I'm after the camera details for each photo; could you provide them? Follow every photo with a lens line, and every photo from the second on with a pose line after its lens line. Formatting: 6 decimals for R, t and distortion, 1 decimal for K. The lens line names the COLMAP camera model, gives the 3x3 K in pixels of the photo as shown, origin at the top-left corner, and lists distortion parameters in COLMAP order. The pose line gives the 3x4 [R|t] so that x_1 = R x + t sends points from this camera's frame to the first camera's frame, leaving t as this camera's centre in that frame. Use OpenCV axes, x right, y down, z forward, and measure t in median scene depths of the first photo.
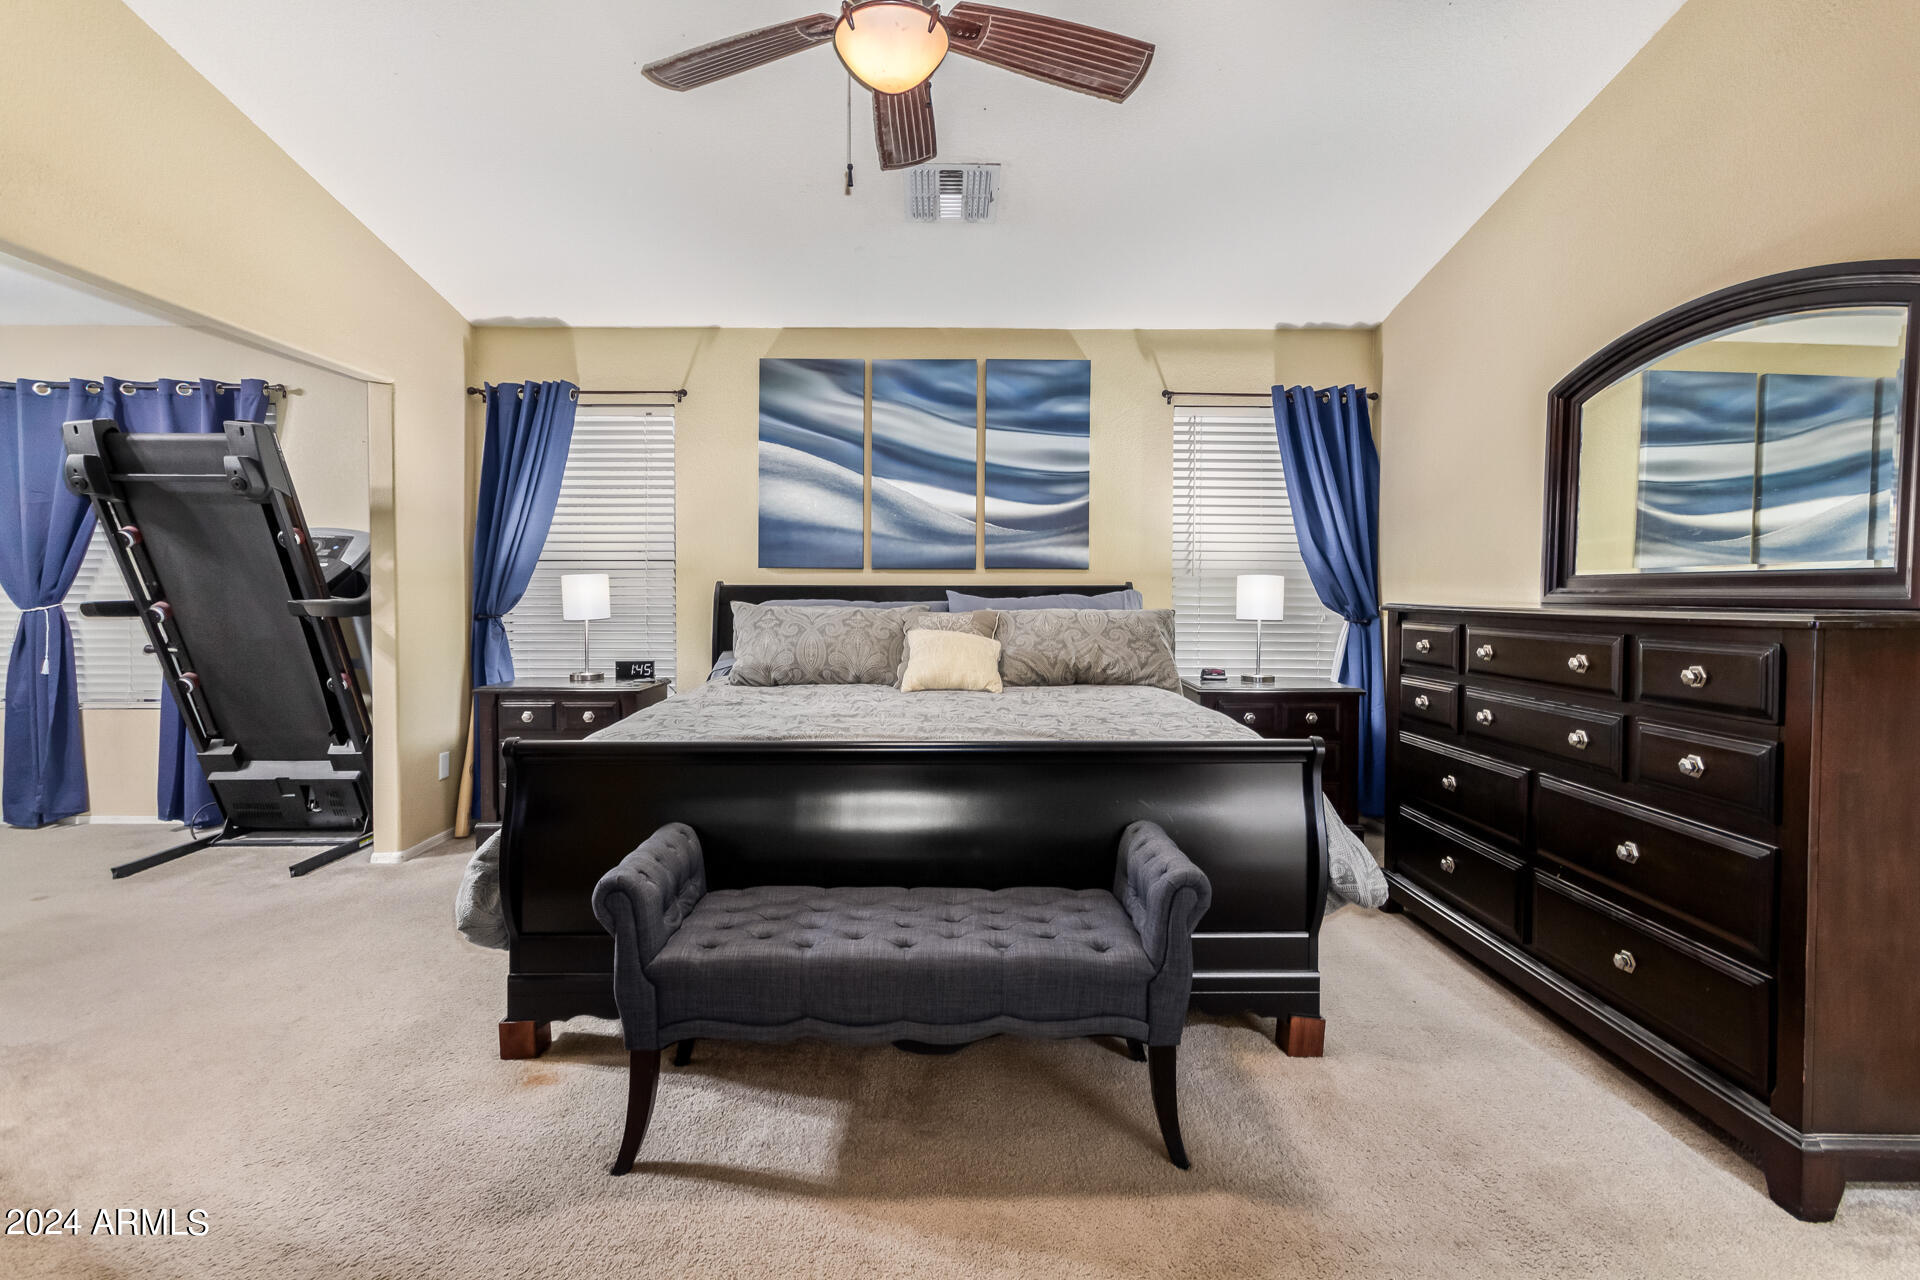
lens RADIAL K [[894.4, 0, 962.5], [0, 894.4, 620.9], [0, 0, 1]] dist [0.003415, 0.000182]
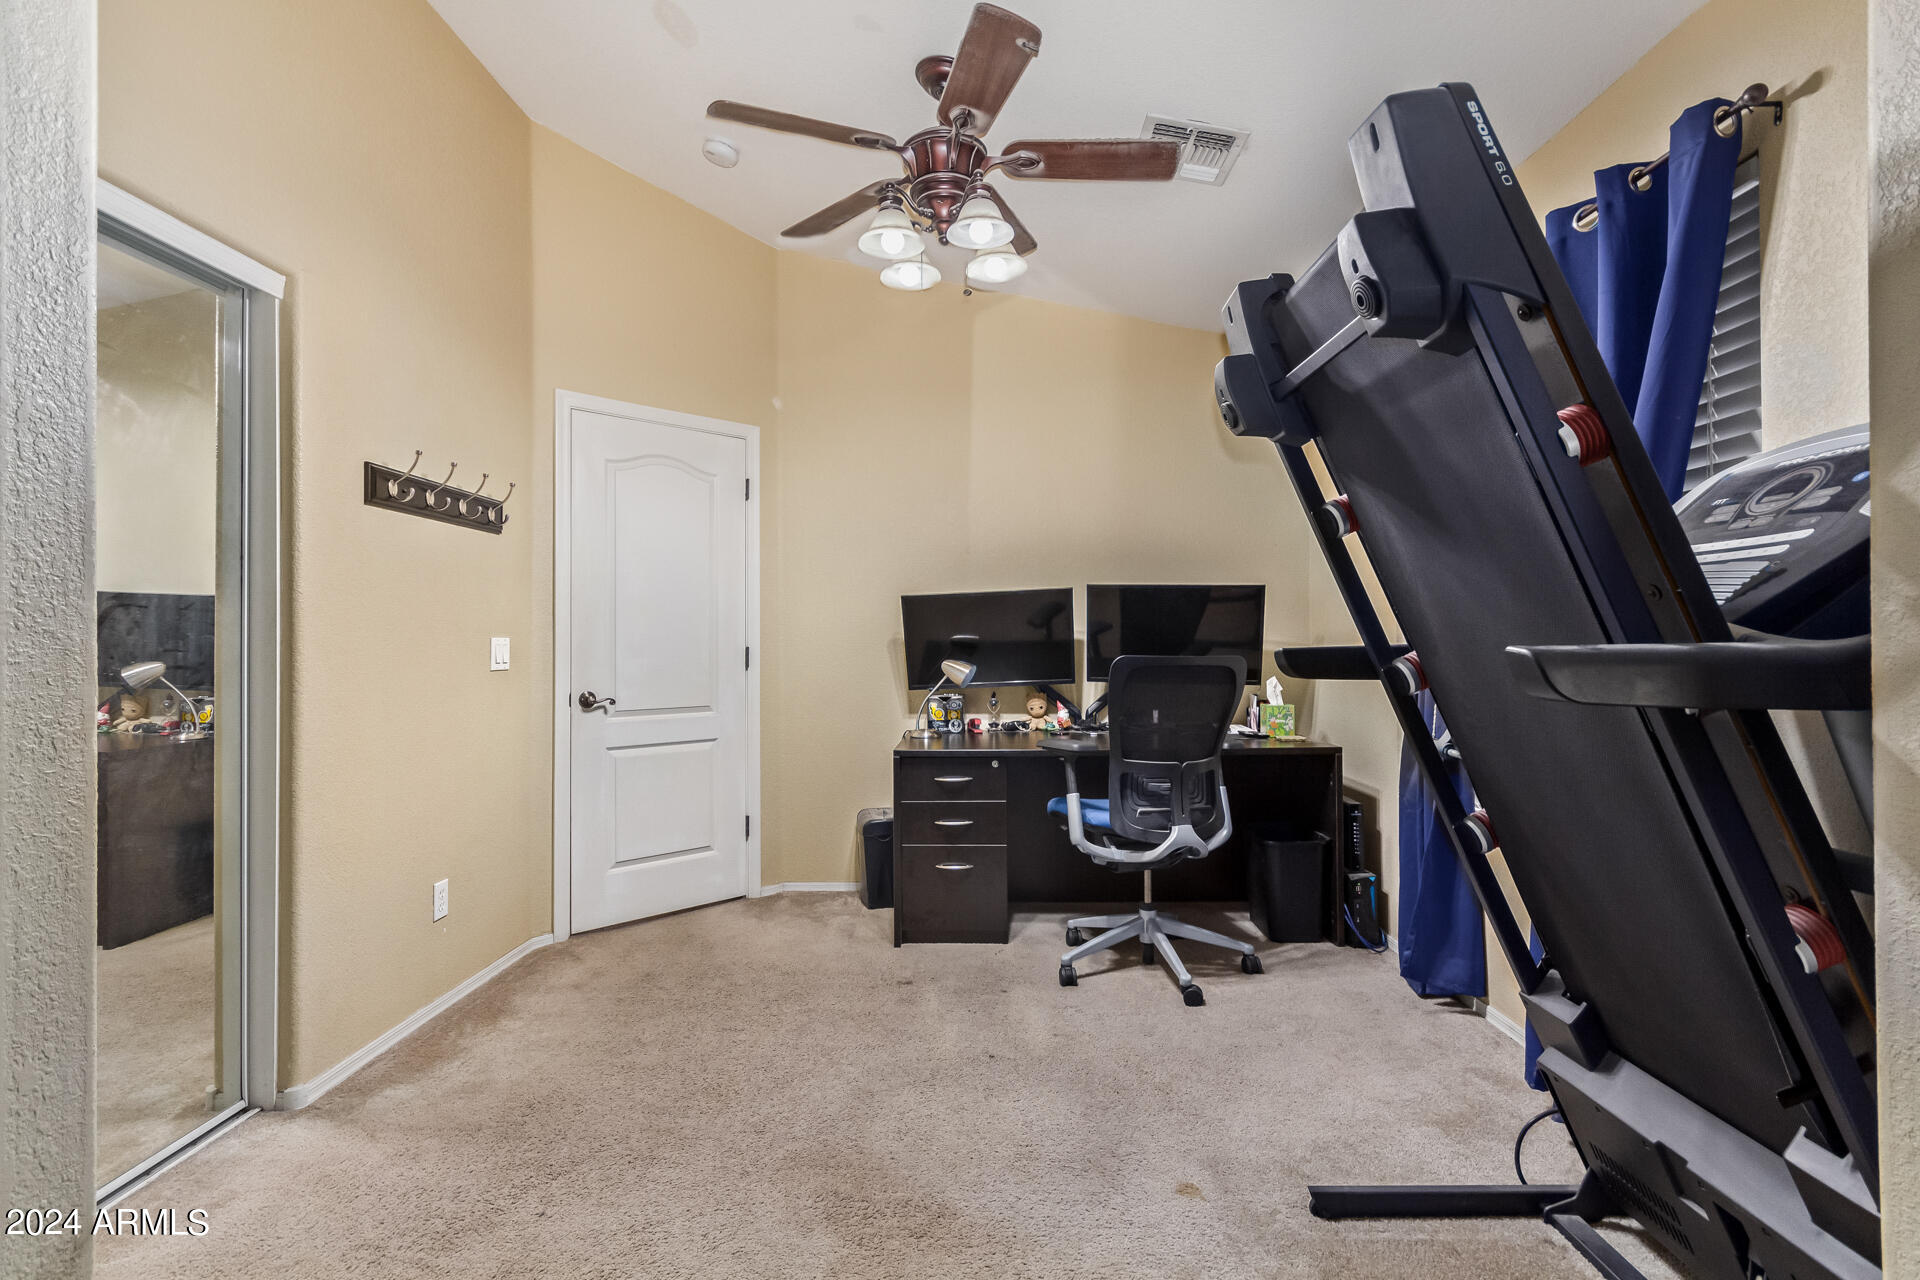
lens RADIAL K [[894.4, 0, 961.5], [0, 894.4, 637.9], [0, 0, 1]] dist [0.003415, 0.000182]
pose [[-0.030778, -0.014178, -0.999426, -0.399151], [-0.026927, 0.999548, -0.013351, -0.014239], [0.999163, 0.026501, -0.031146, 0.732248]]
